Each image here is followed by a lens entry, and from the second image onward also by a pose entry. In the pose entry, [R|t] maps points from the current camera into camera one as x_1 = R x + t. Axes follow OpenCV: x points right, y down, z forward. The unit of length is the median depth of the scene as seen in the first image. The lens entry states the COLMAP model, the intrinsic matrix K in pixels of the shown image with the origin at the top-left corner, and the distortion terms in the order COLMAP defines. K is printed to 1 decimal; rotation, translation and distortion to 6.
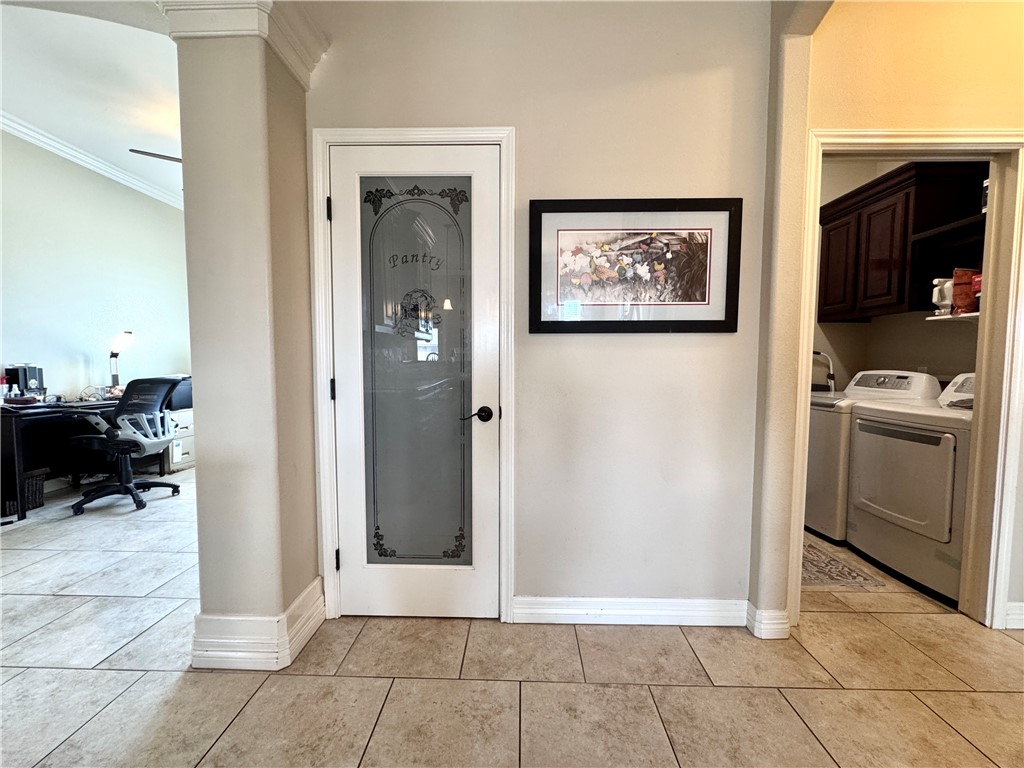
lens RADIAL K [[410.7, 0, 512.3], [0, 410.7, 386.9], [0, 0, 1]] dist [-0.005350, 0.001055]
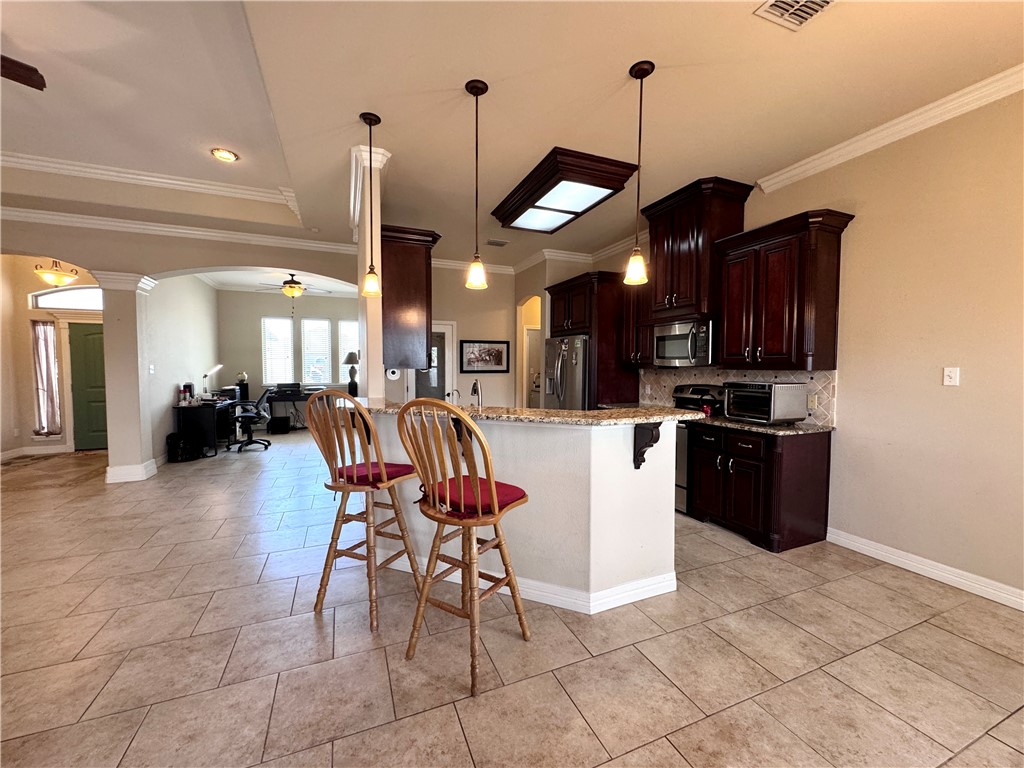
lens RADIAL K [[410.7, 0, 513.1], [0, 410.7, 383.0], [0, 0, 1]] dist [-0.005350, 0.001055]
pose [[0.915142, -0.016981, 0.402774, -1.078087], [0.024899, 0.999586, -0.014430, 0.028556], [-0.402362, 0.023235, 0.915186, -2.780745]]
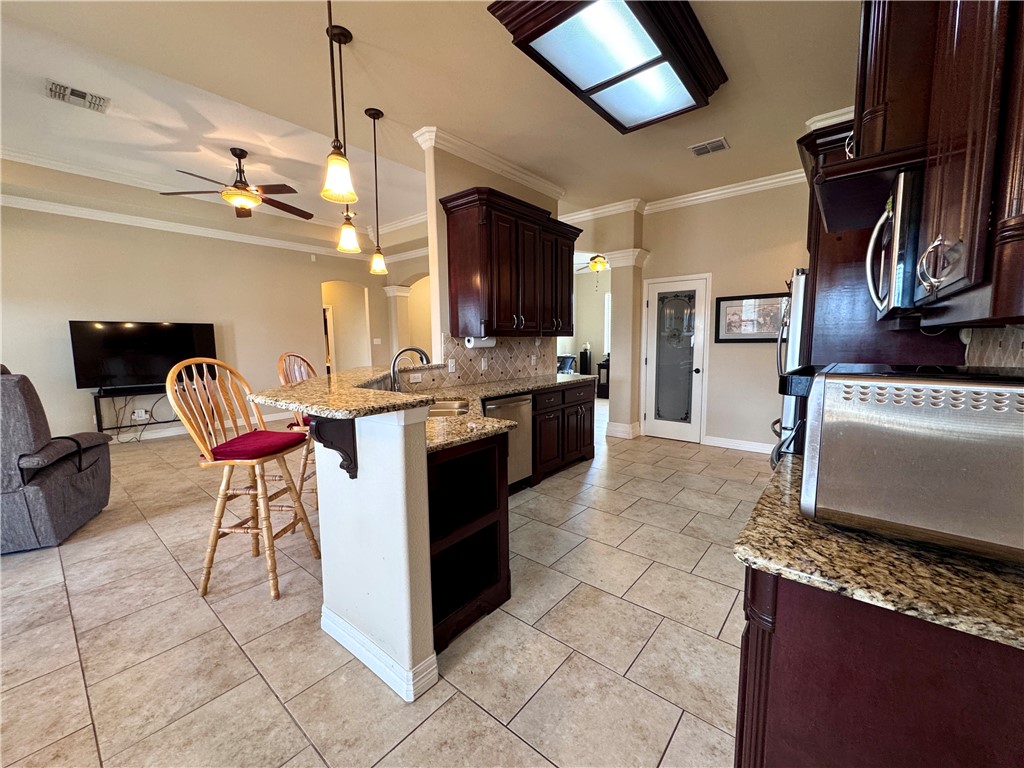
lens RADIAL K [[410.7, 0, 509.1], [0, 410.7, 383.3], [0, 0, 1]] dist [-0.005350, 0.001055]
pose [[0.781009, 0.055610, -0.622039, 0.730433], [-0.026013, 0.998060, 0.056564, 0.026801], [0.623977, -0.027996, 0.780941, -2.179449]]
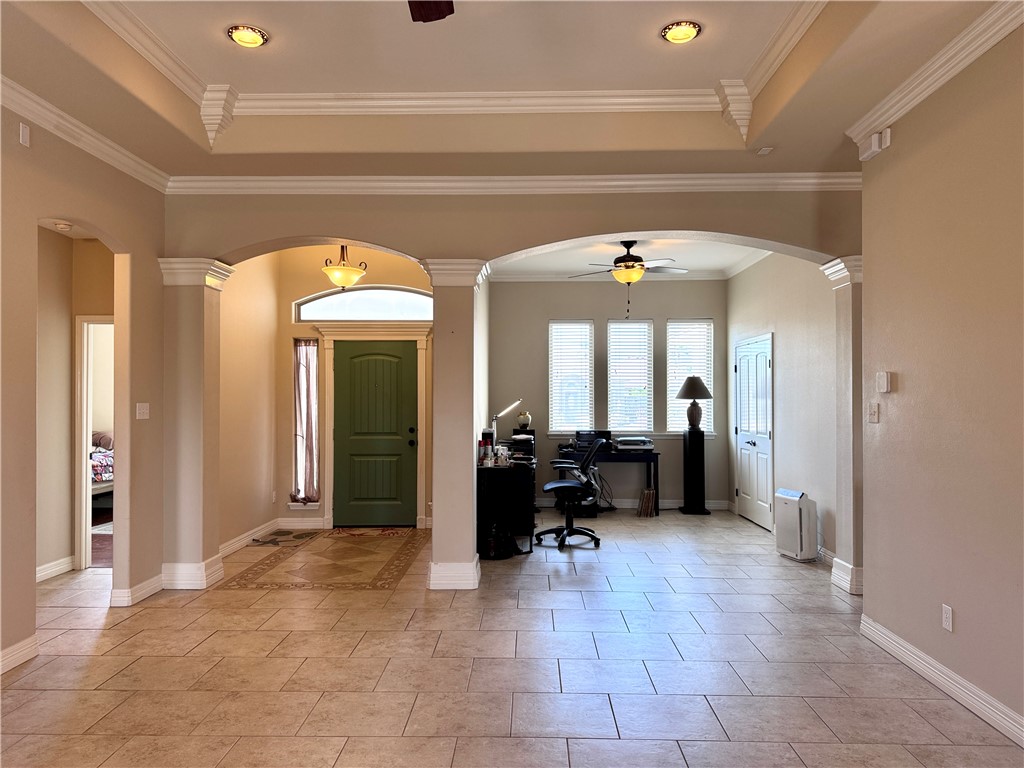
lens RADIAL K [[722.5, 0, 521.7], [0, 722.5, 388.4], [0, 0, 1]] dist [0.040224, -0.042372]
pose [[0.999982, -0.002945, -0.005237, -2.080575], [0.002538, 0.997099, -0.076070, -0.022020], [0.005446, 0.076055, 0.997089, -2.286169]]
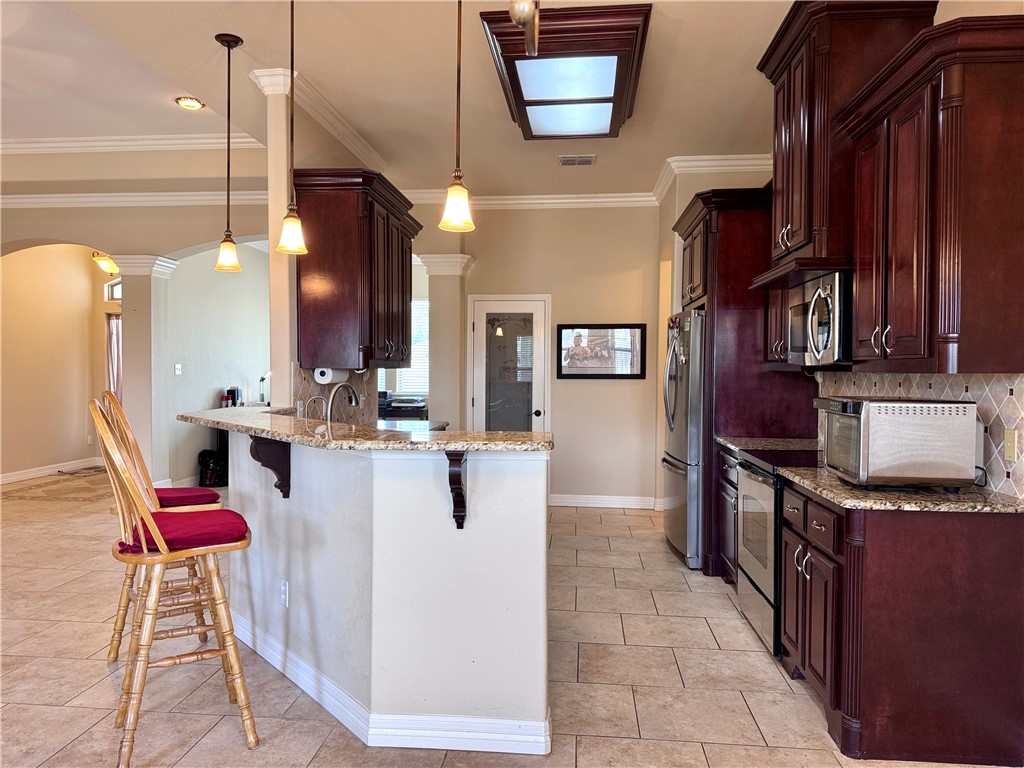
lens RADIAL K [[722.5, 0, 505.3], [0, 722.5, 382.2], [0, 0, 1]] dist [0.040224, -0.042372]
pose [[0.996789, 0.005519, -0.079881, 0.078090], [-0.008944, 0.999053, -0.042585, 0.067655], [0.079570, 0.043163, 0.995894, -3.178293]]
